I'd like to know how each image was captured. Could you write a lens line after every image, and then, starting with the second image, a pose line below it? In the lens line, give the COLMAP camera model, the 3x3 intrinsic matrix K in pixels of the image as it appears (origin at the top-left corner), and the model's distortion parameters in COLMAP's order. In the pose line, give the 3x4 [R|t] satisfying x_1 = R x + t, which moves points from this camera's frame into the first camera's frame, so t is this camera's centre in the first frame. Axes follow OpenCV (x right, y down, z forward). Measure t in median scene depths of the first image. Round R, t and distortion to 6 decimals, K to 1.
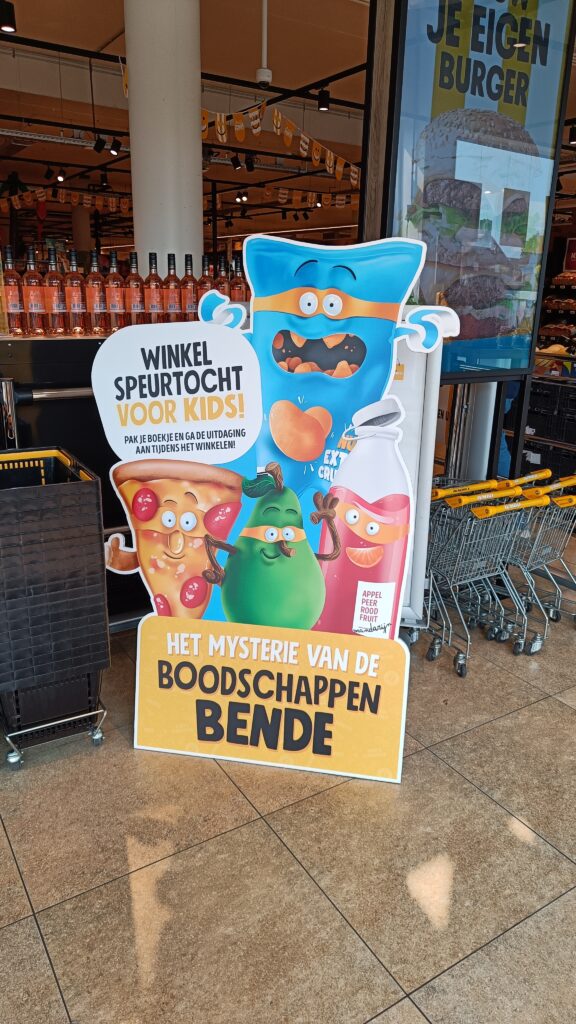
lens RADIAL K [[719.1, 0, 288.0], [0, 719.1, 512.0], [0, 0, 1]] dist [0.093086, -0.000903]
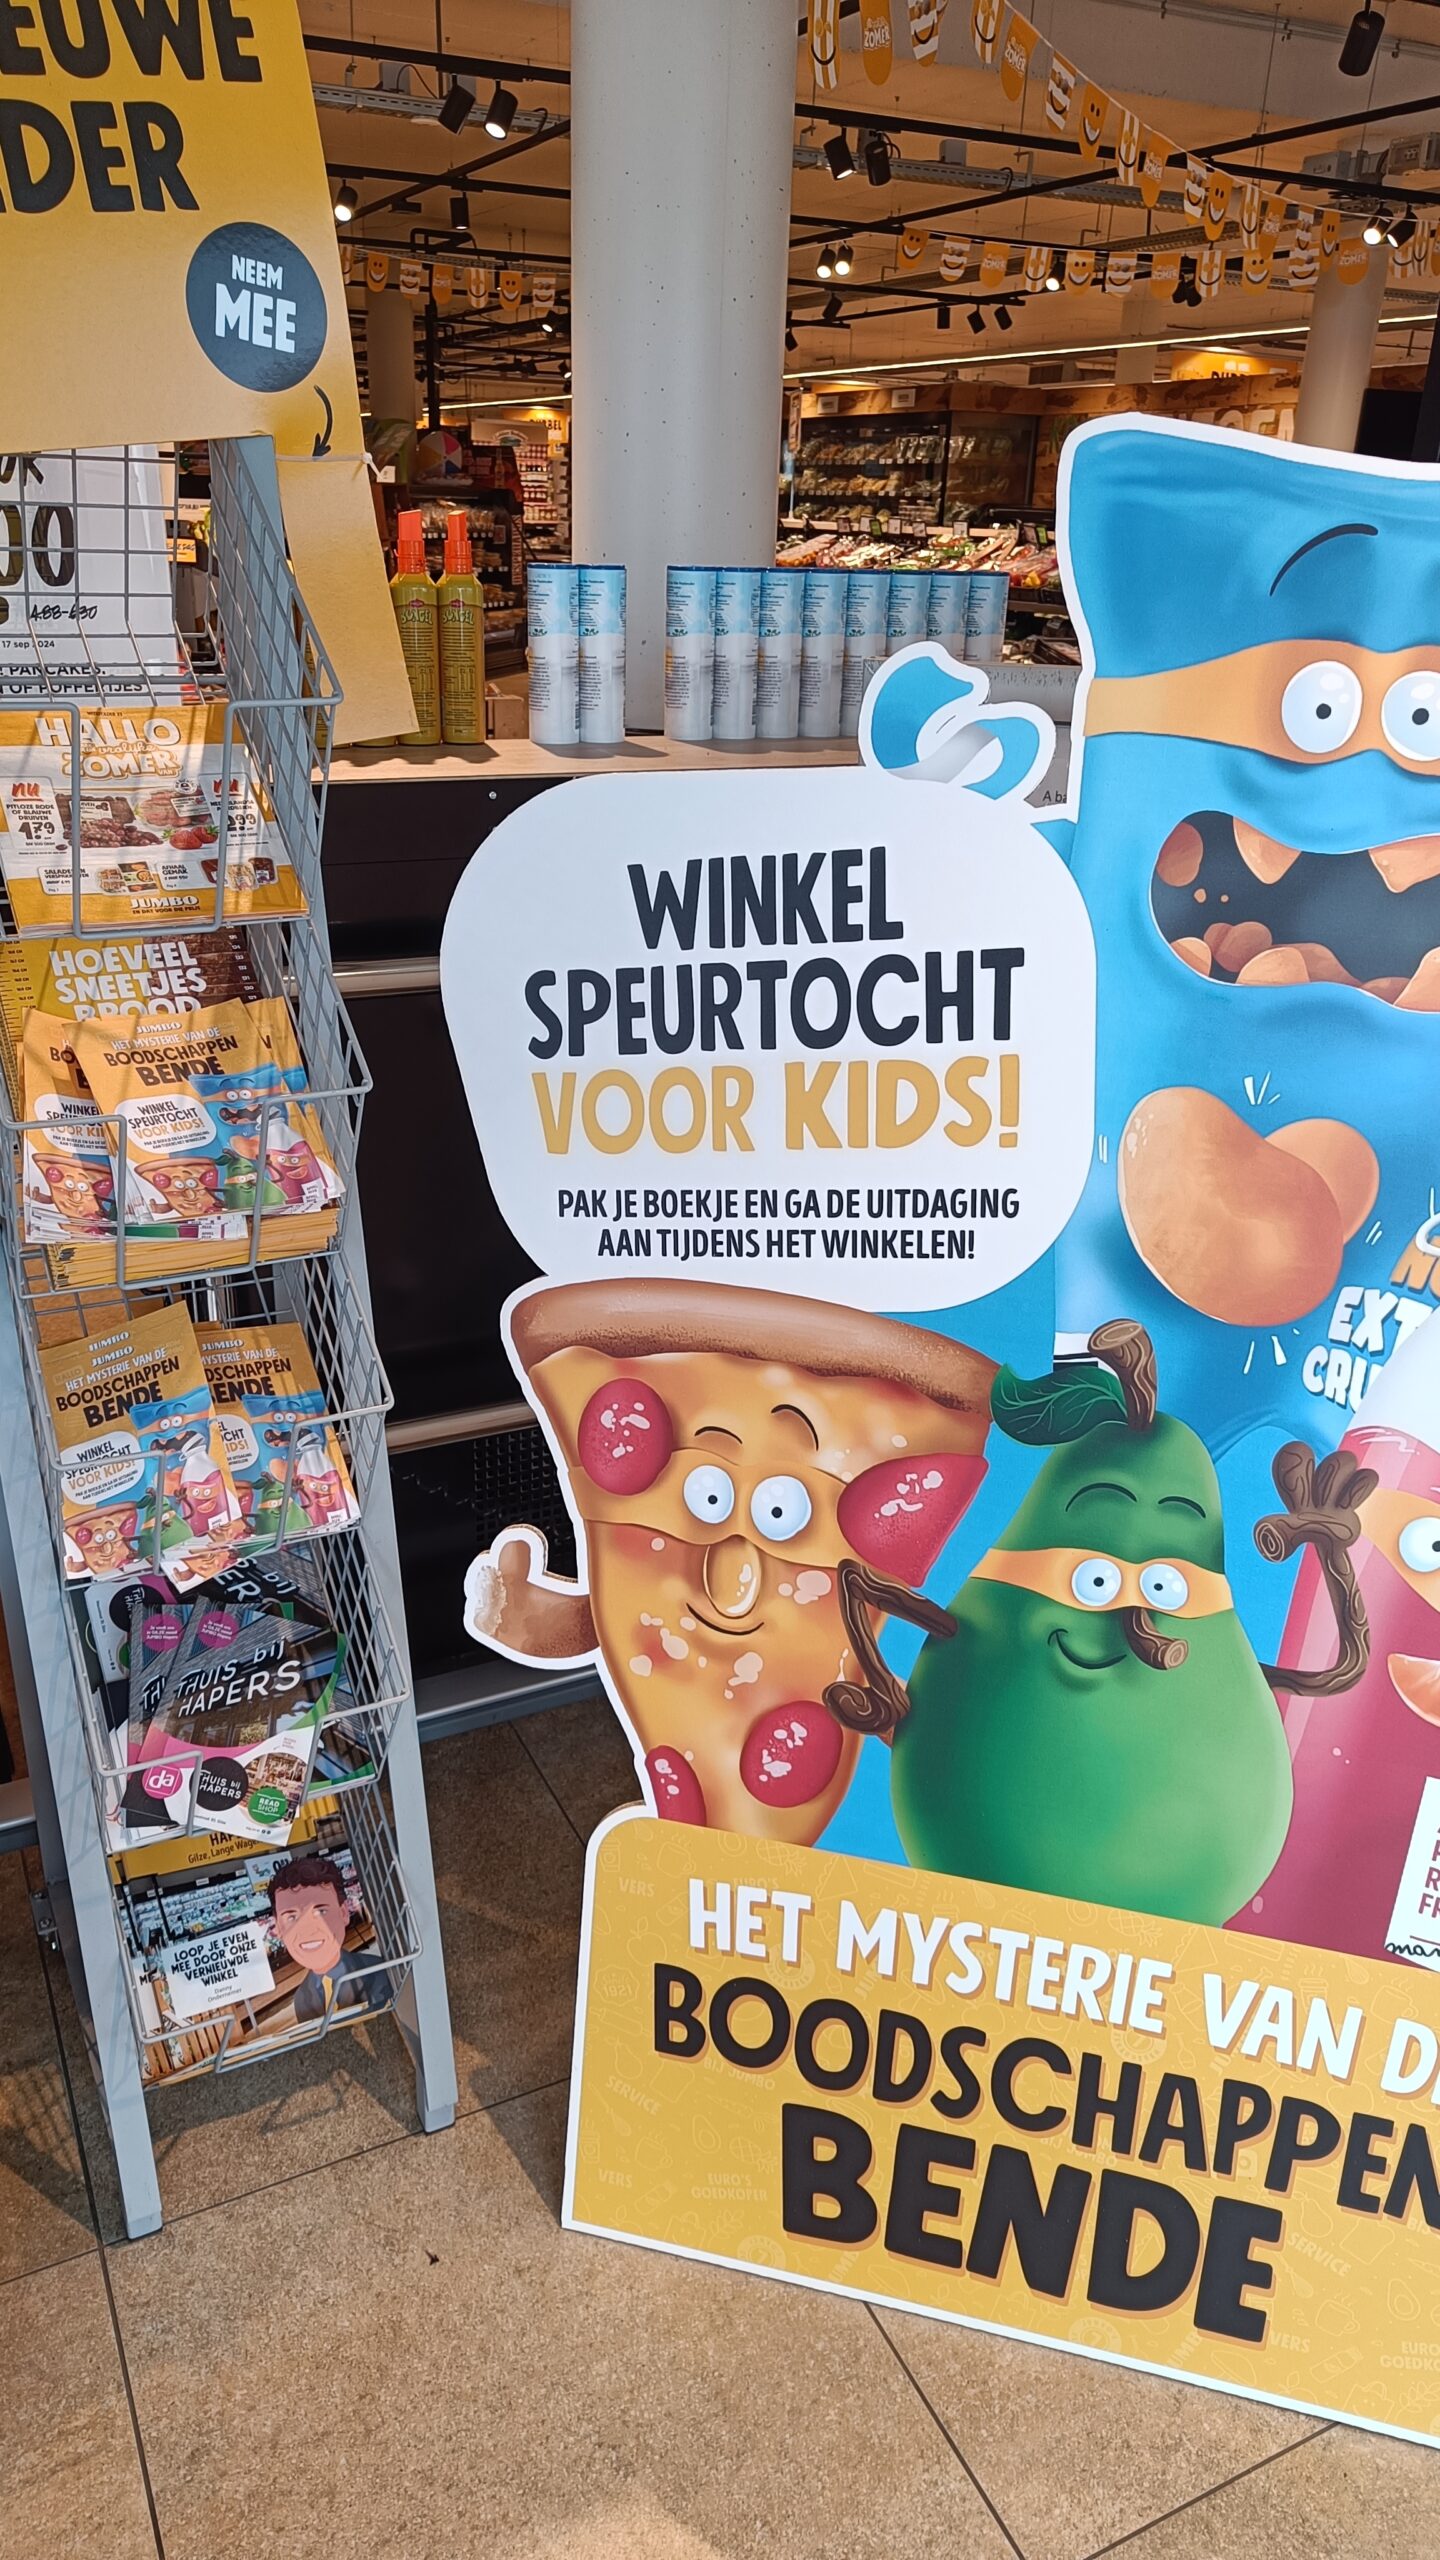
lens RADIAL K [[1817.7, 0, 720.0], [0, 1817.7, 1280.0], [0, 0, 1]] dist [0.030593, -0.001469]
pose [[0.995871, 0.036231, -0.083239, -0.108543], [-0.027787, 0.994555, 0.100442, -0.142258], [0.086425, -0.097714, 0.991455, 0.329795]]
